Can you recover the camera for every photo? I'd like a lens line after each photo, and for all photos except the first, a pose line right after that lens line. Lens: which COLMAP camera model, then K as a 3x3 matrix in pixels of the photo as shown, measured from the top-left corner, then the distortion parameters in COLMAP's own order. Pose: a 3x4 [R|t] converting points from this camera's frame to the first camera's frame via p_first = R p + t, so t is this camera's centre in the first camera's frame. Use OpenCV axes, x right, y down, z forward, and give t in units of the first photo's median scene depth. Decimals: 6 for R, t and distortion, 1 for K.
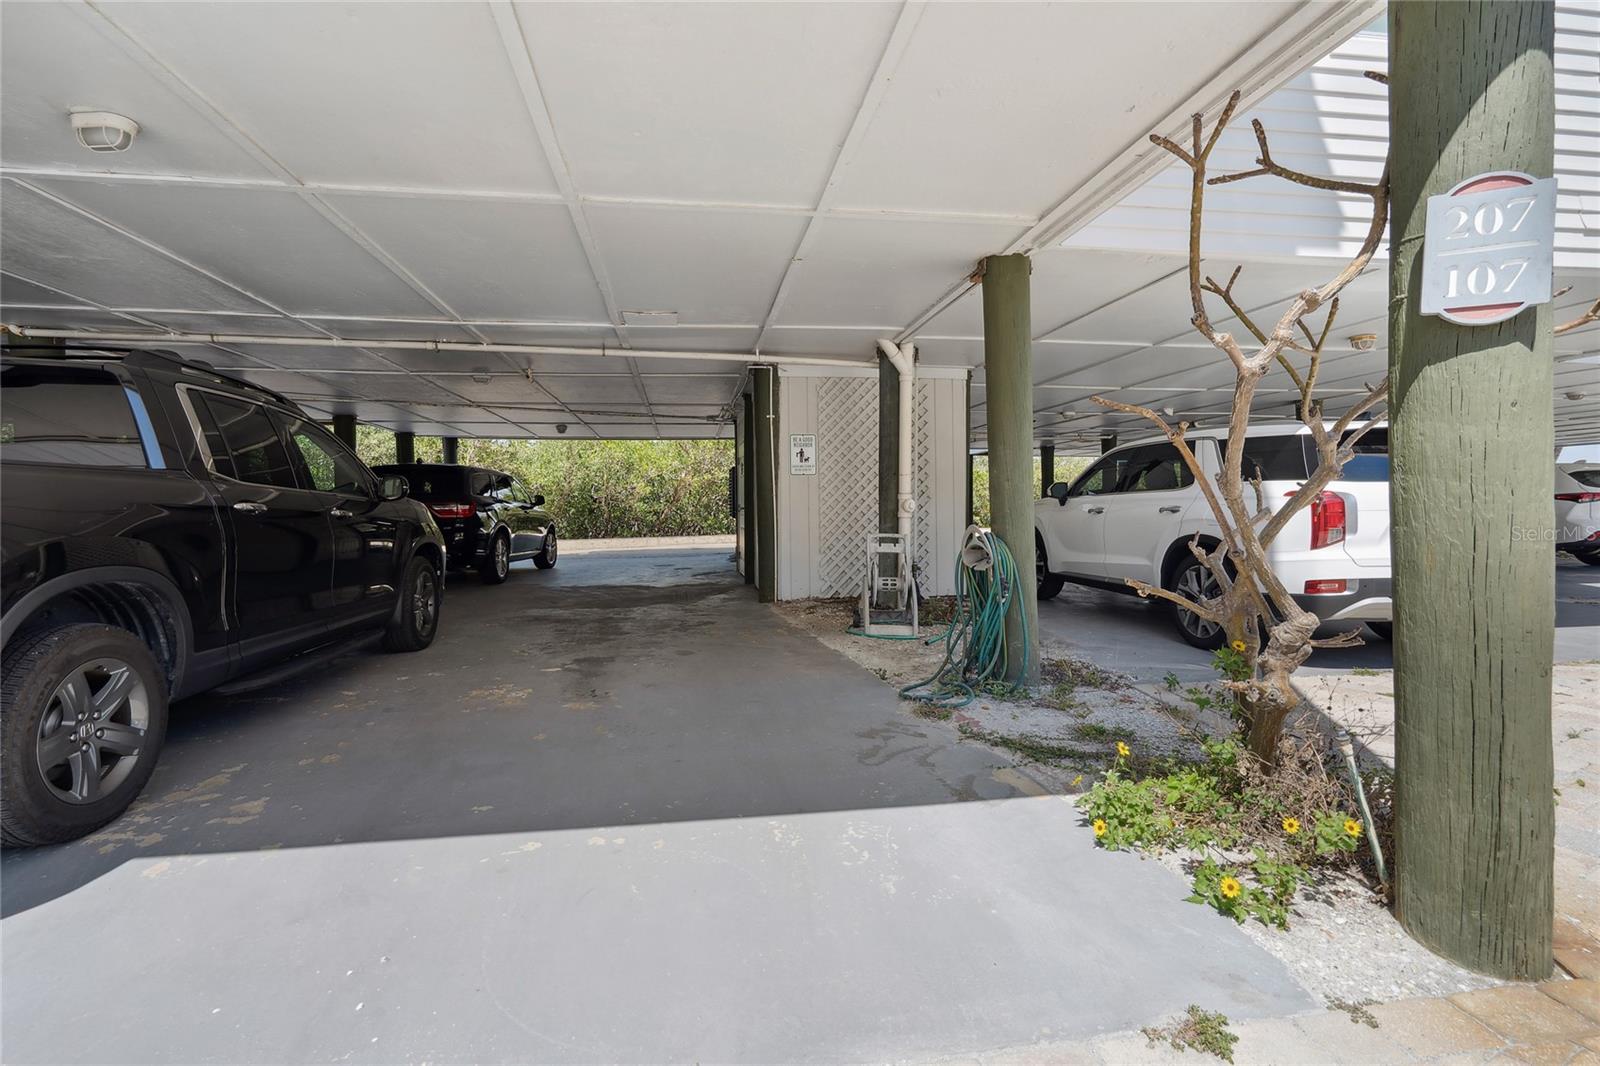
lens RADIAL K [[733.9, 0, 794.6], [0, 733.9, 522.3], [0, 0, 1]] dist [-0.001160, 0.000137]
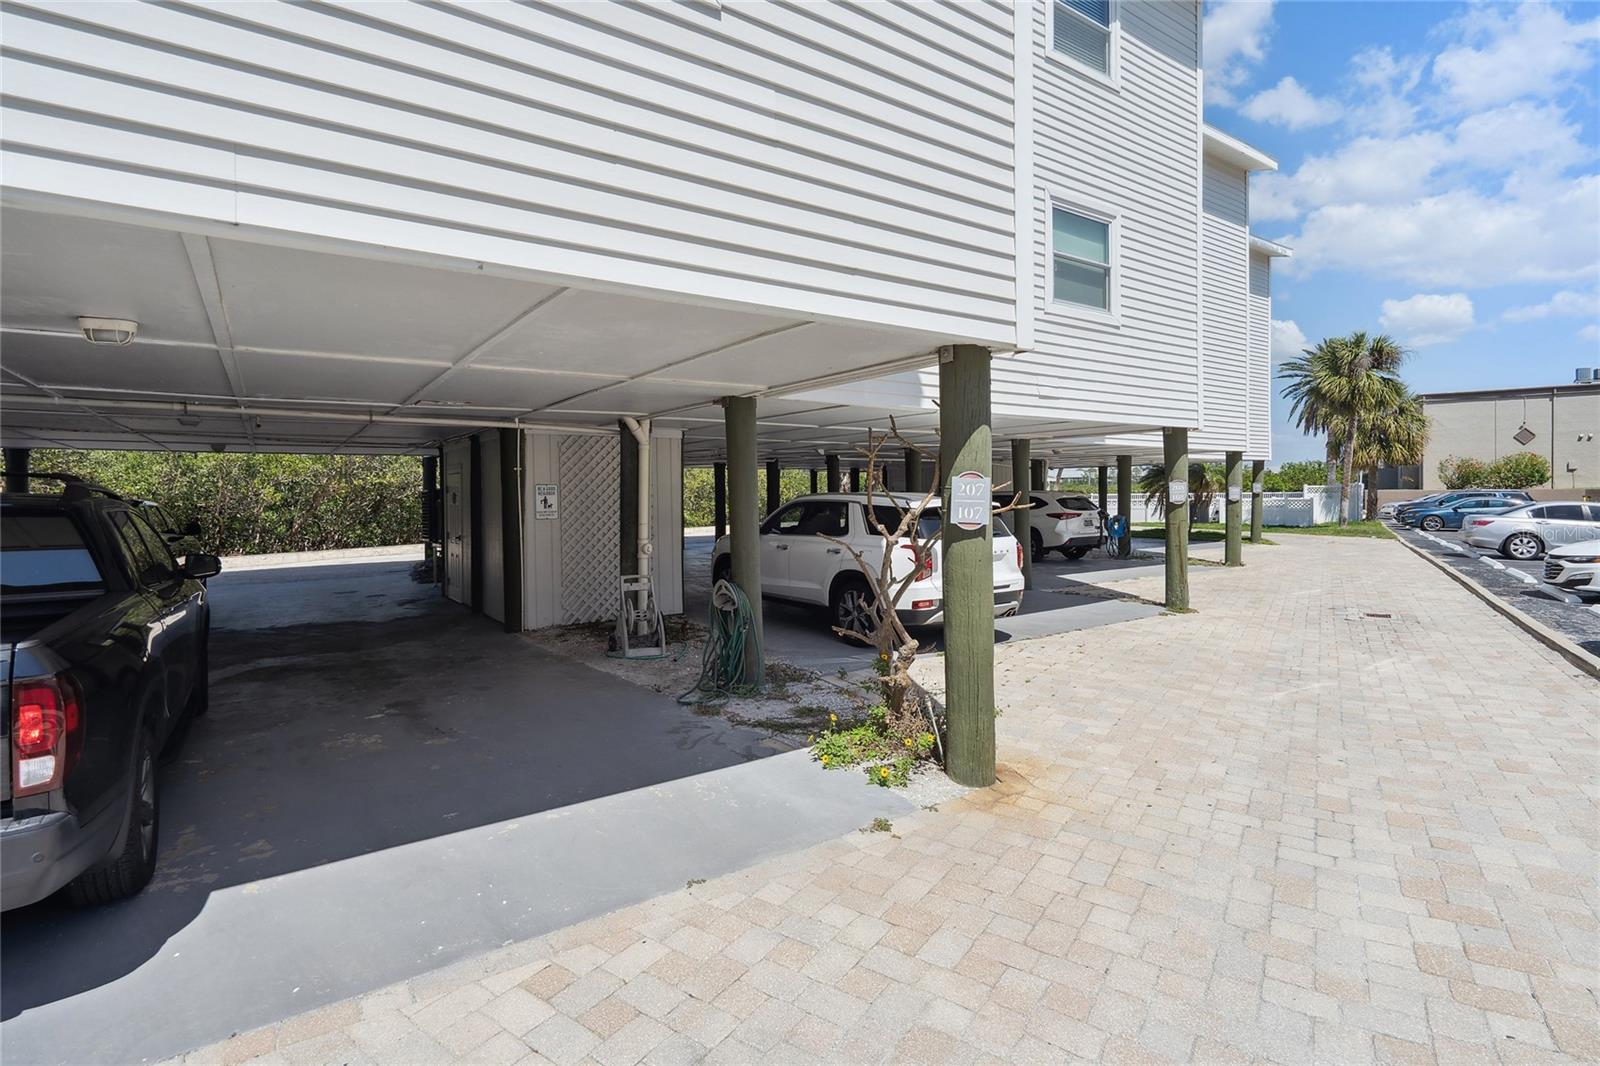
lens RADIAL K [[755.5, 0, 799.3], [0, 755.5, 517.5], [0, 0, 1]] dist [-0.001141, 0.000364]
pose [[0.895094, -0.012584, 0.445699, -0.451604], [0.009858, 0.999916, 0.008433, -0.206086], [-0.445768, -0.003154, 0.895143, -0.644629]]
